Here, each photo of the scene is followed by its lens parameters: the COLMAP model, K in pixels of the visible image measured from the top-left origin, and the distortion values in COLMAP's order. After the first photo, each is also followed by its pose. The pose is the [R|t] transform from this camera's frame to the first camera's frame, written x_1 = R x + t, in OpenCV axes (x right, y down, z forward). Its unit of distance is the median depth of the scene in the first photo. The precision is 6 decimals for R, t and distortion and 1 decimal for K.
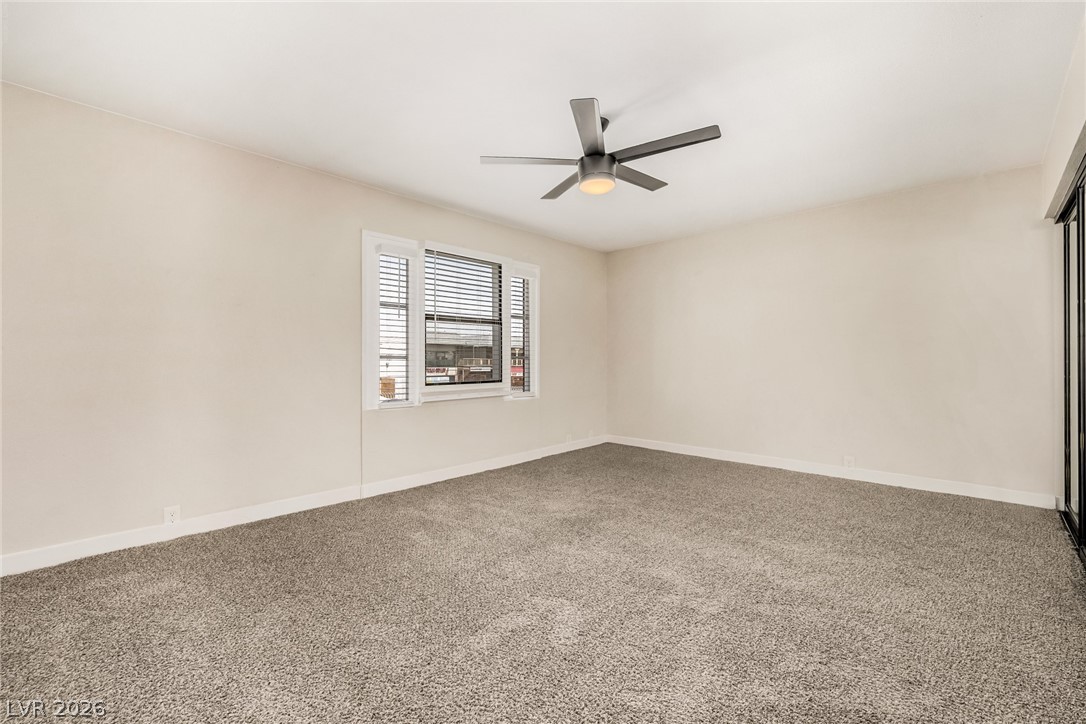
lens RADIAL K [[460.9, 0, 534.7], [0, 460.9, 361.0], [0, 0, 1]] dist [0.001885, 0.000415]
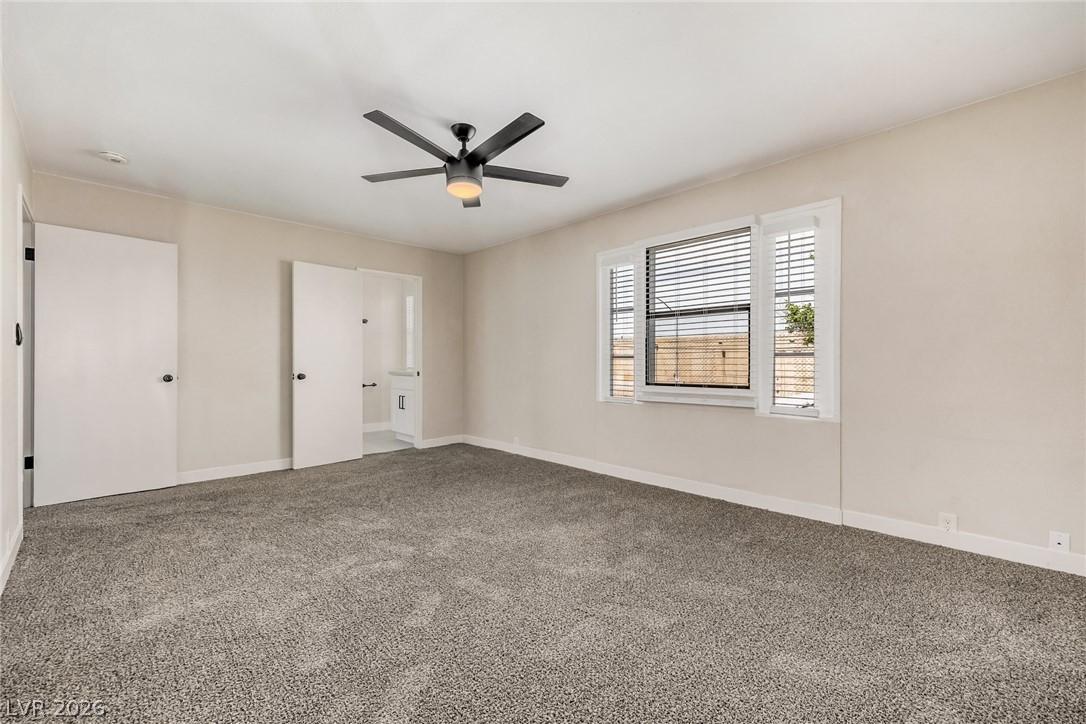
lens RADIAL K [[460.9, 0, 534.2], [0, 460.9, 362.7], [0, 0, 1]] dist [0.001885, 0.000415]
pose [[-0.017873, 0.002438, -0.999837, 0.687916], [0.005769, 0.999981, 0.002335, 0.001590], [0.999824, -0.005726, -0.017886, 0.692772]]
